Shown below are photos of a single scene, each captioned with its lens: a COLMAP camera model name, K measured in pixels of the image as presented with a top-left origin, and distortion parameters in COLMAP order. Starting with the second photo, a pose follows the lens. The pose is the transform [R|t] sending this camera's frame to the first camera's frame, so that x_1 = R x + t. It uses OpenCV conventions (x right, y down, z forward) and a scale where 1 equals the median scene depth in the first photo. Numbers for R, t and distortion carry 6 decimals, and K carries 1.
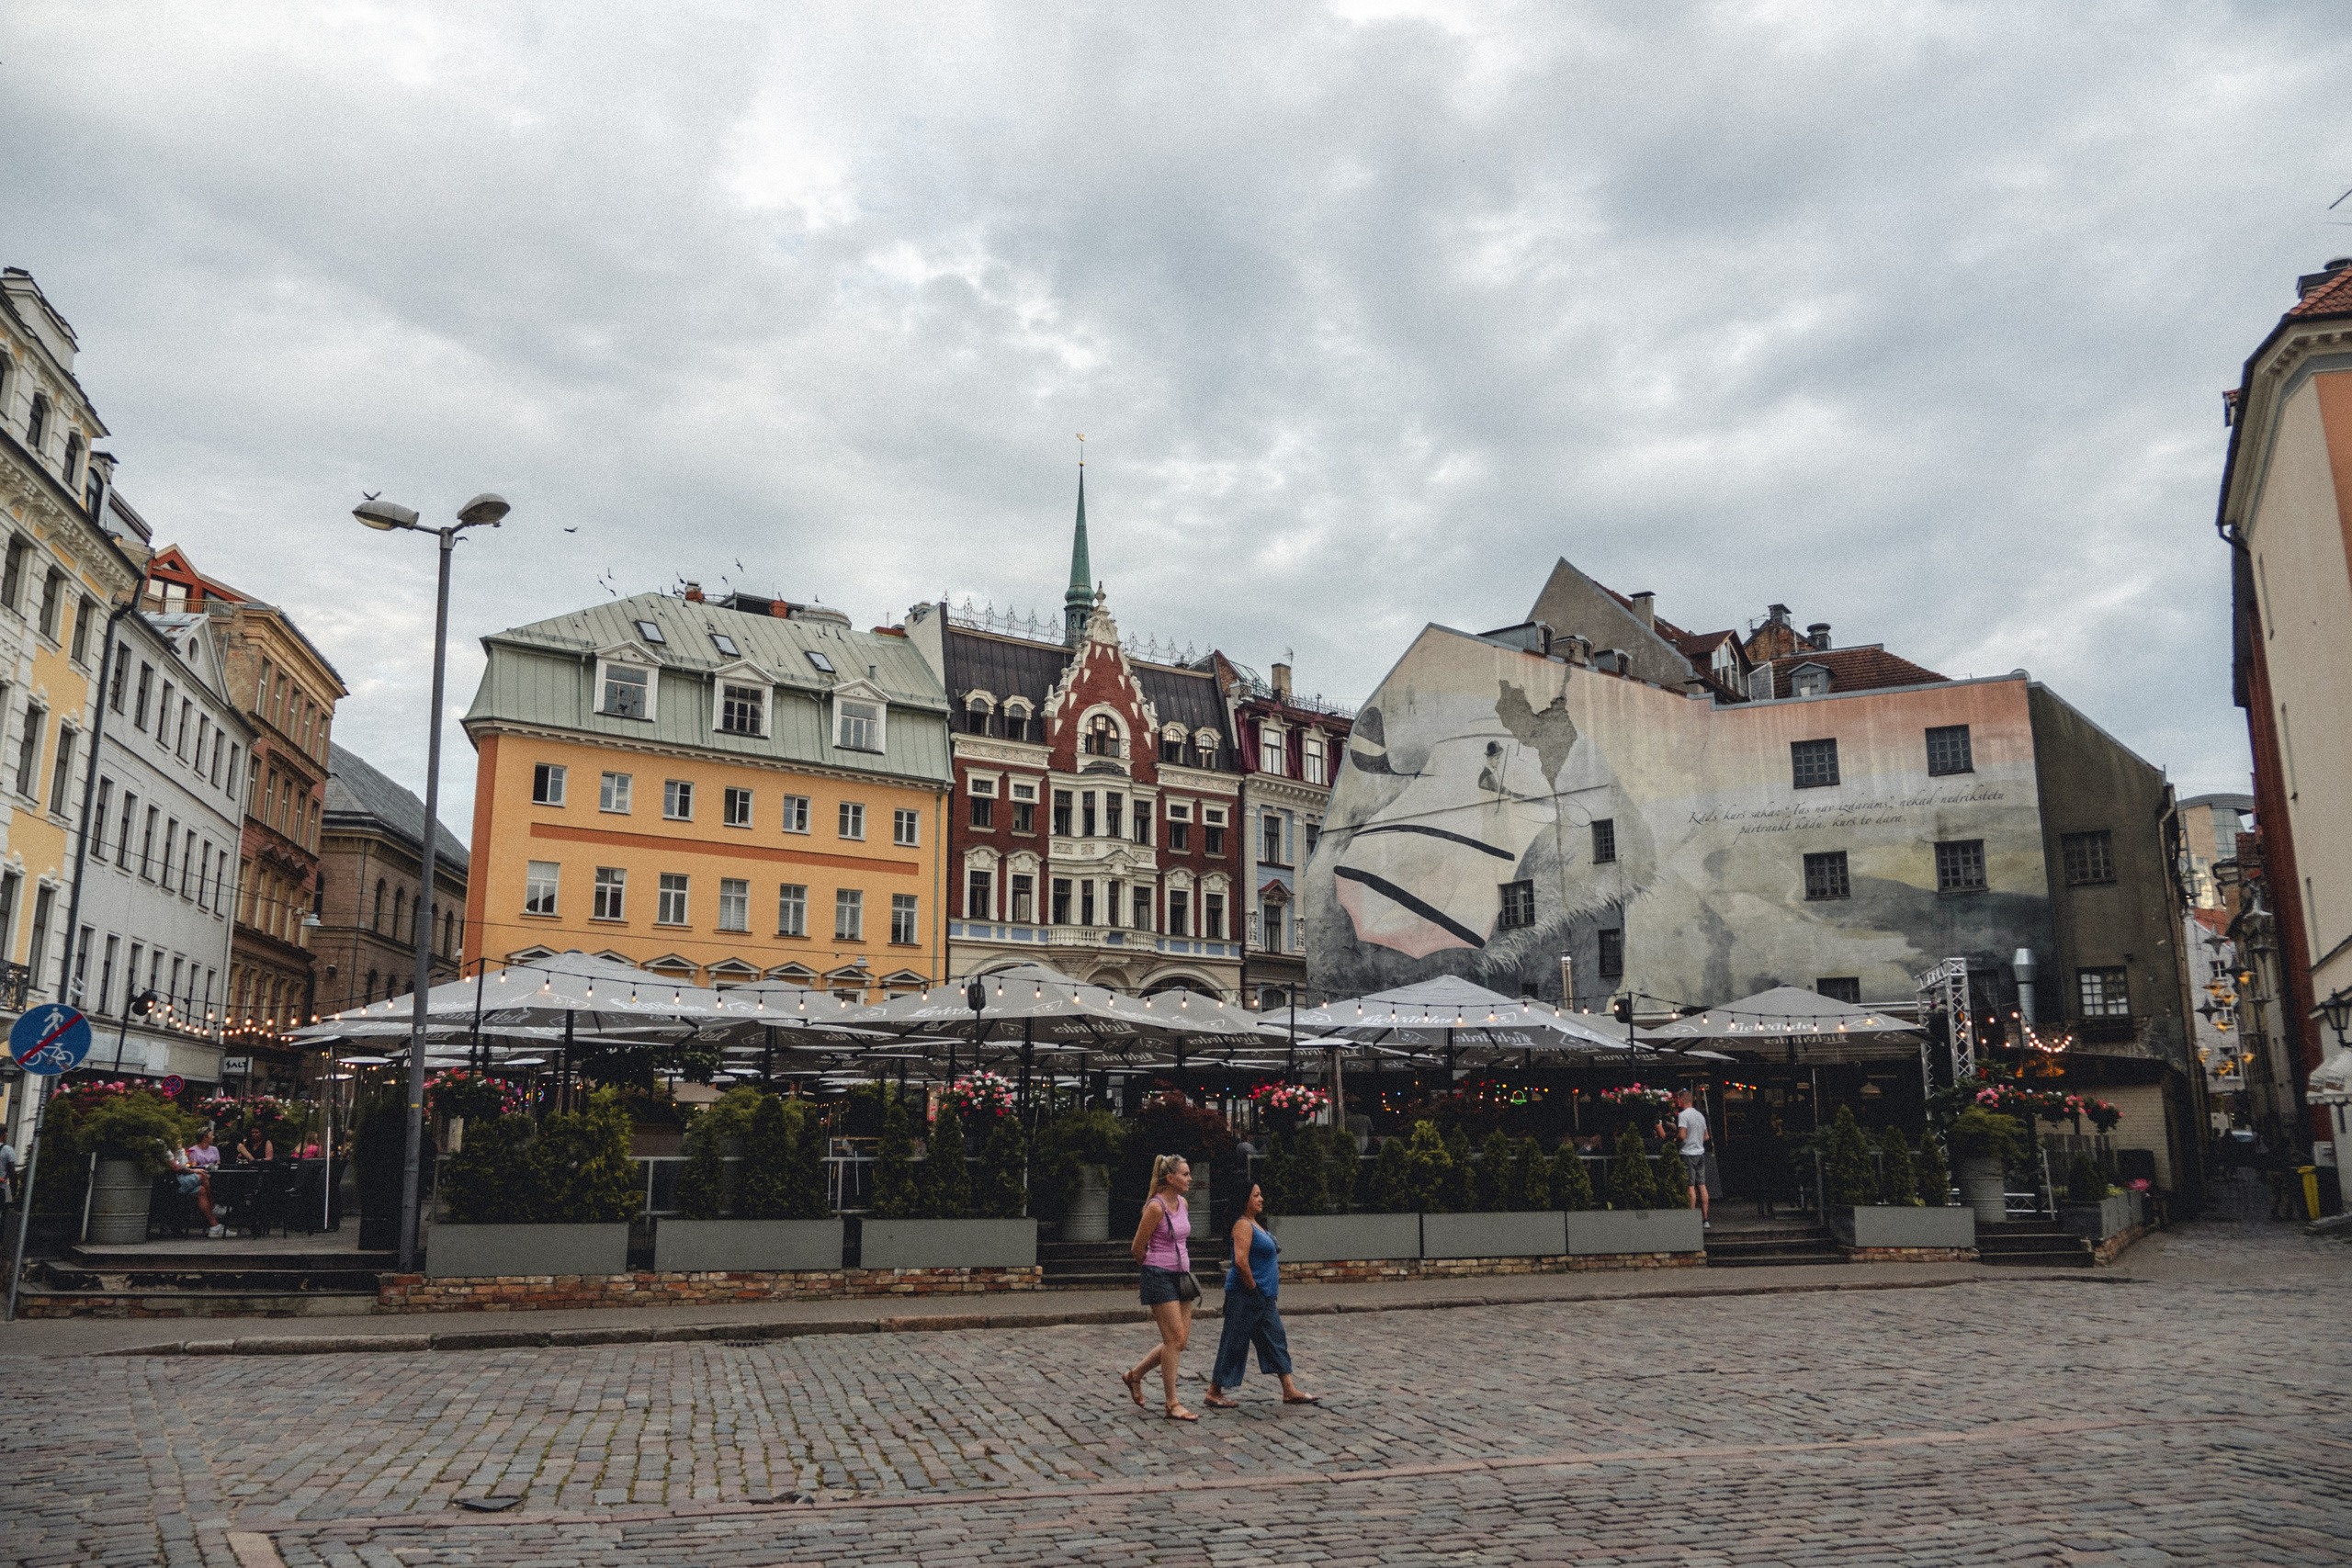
lens RADIAL K [[1741.4, 0, 1173.7], [0, 1741.4, 789.1], [0, 0, 1]] dist [-0.033113, 0.007248]
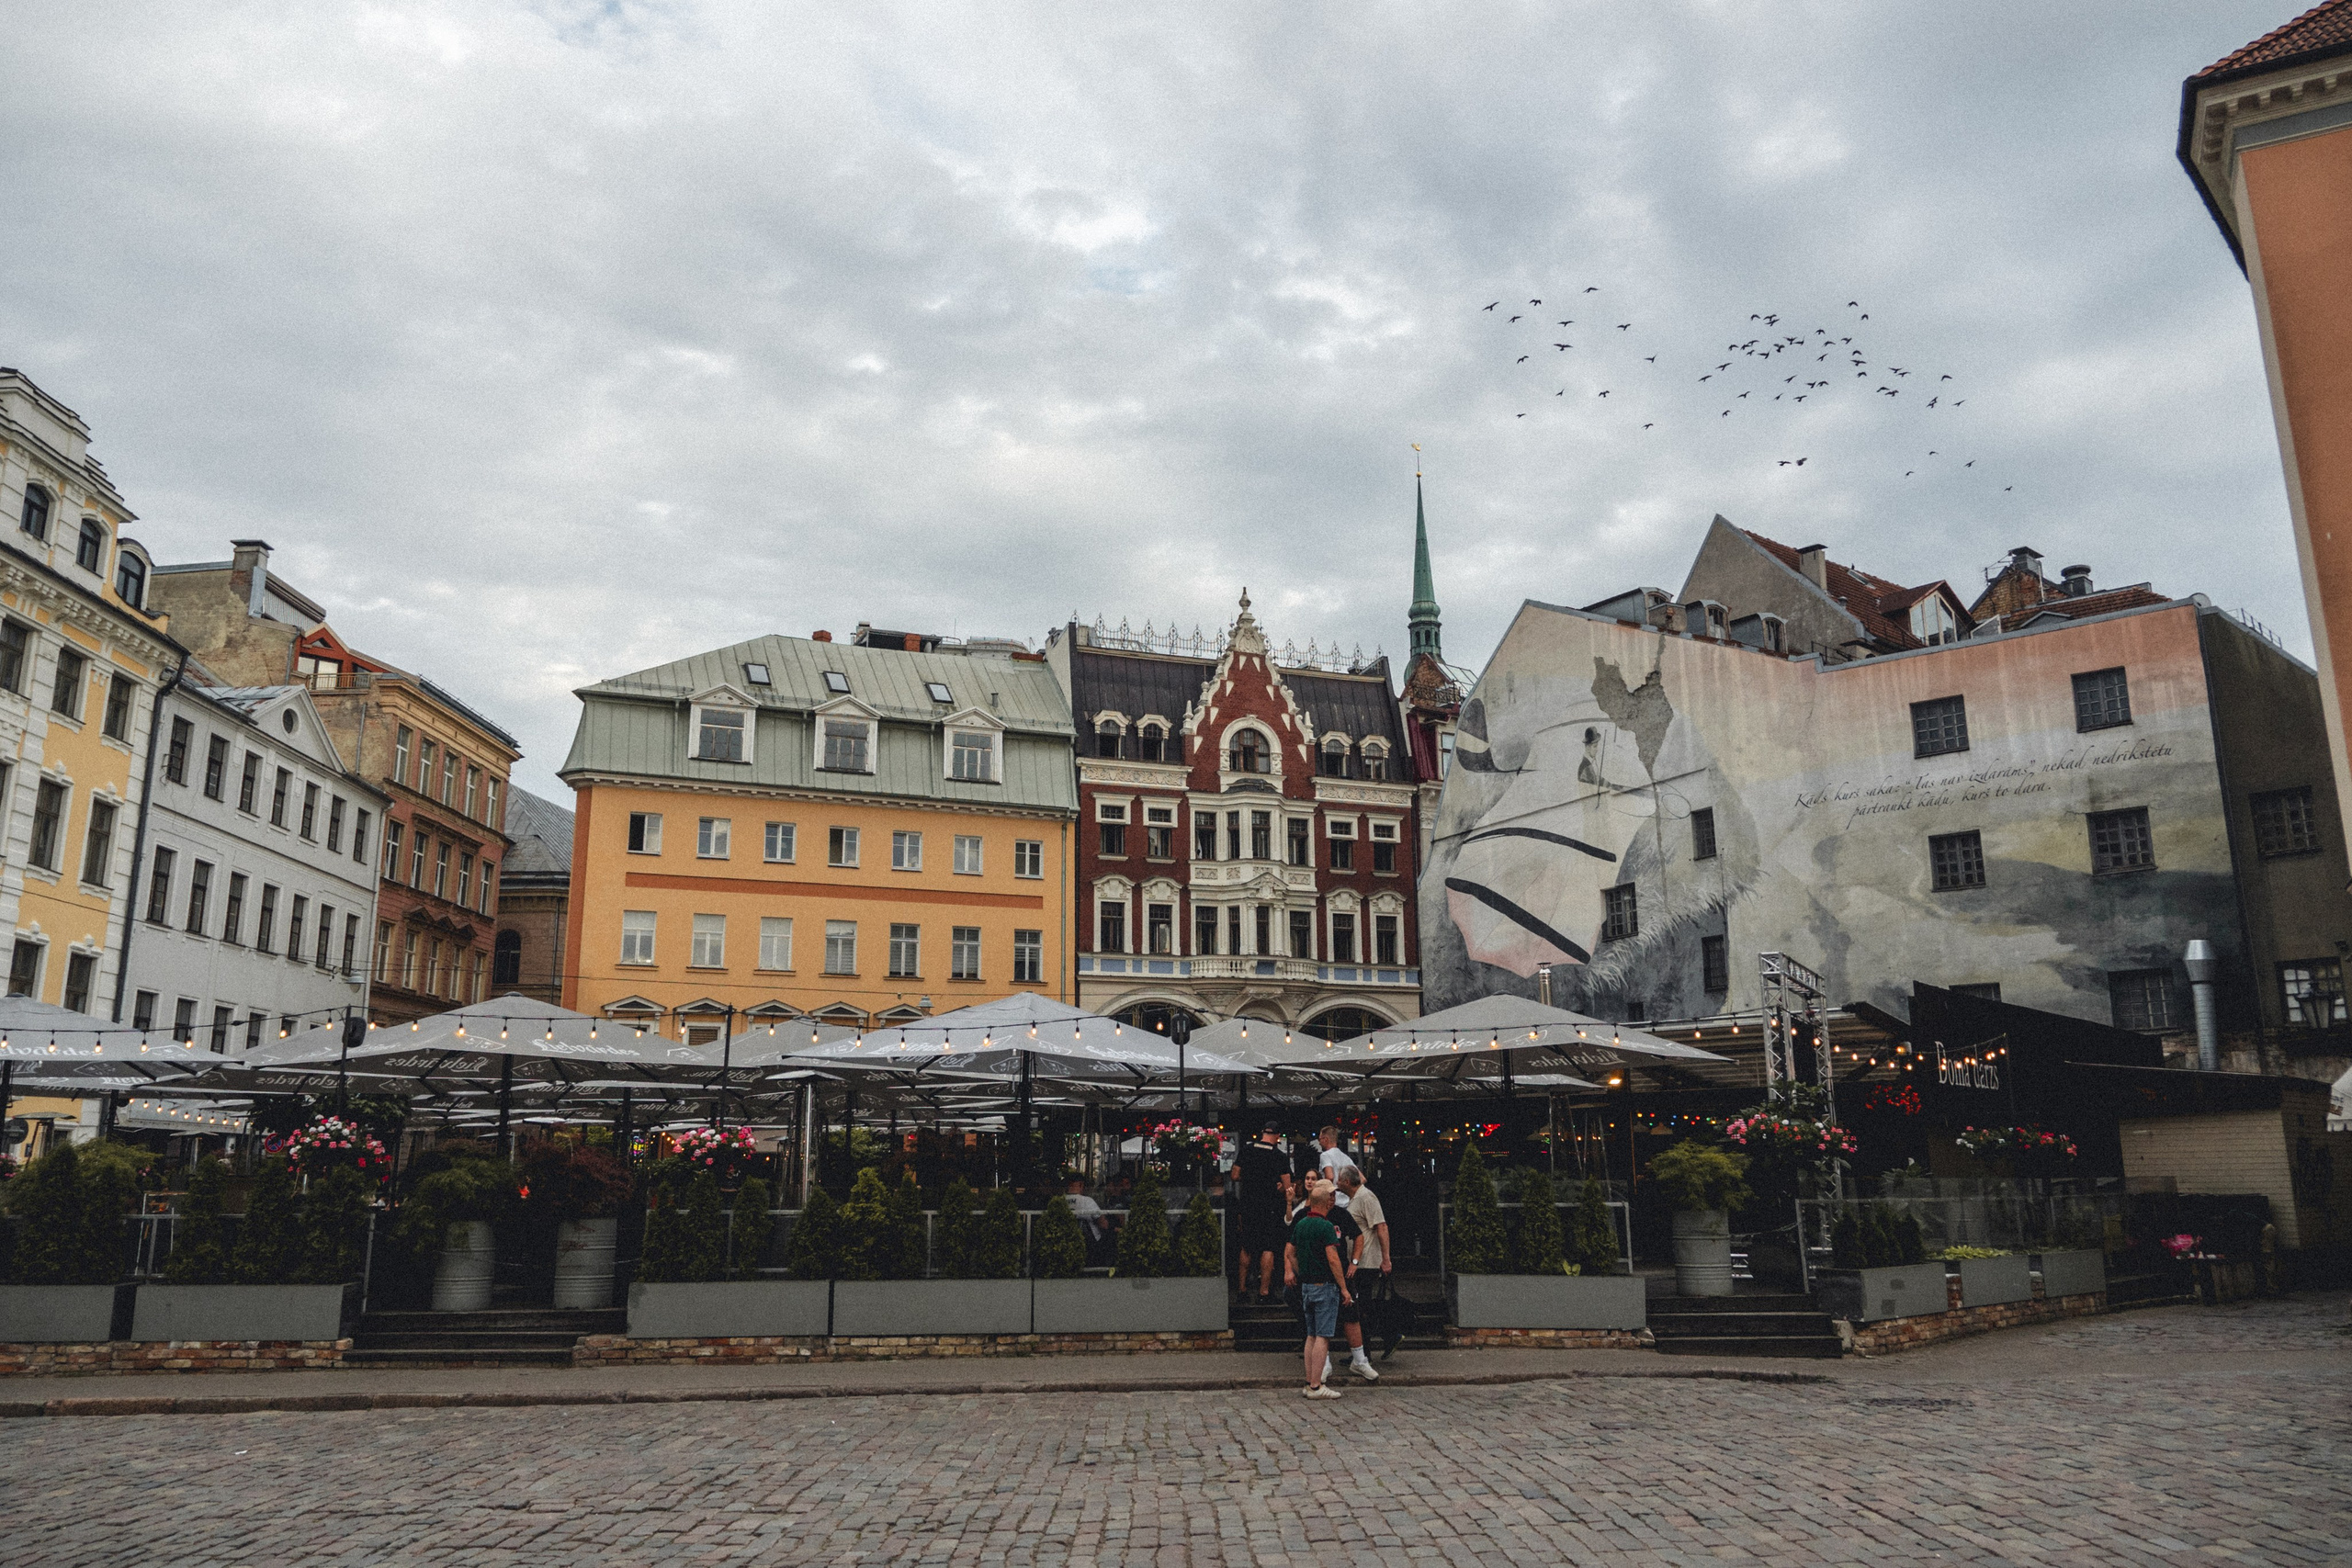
lens RADIAL K [[1795.2, 0, 1176.1], [0, 1795.2, 766.0], [0, 0, 1]] dist [-0.013890, 0.002711]
pose [[0.972301, -0.060666, -0.225720, 0.191371], [0.053743, 0.997880, -0.036699, 0.014675], [0.227468, 0.023551, 0.973501, 0.074257]]
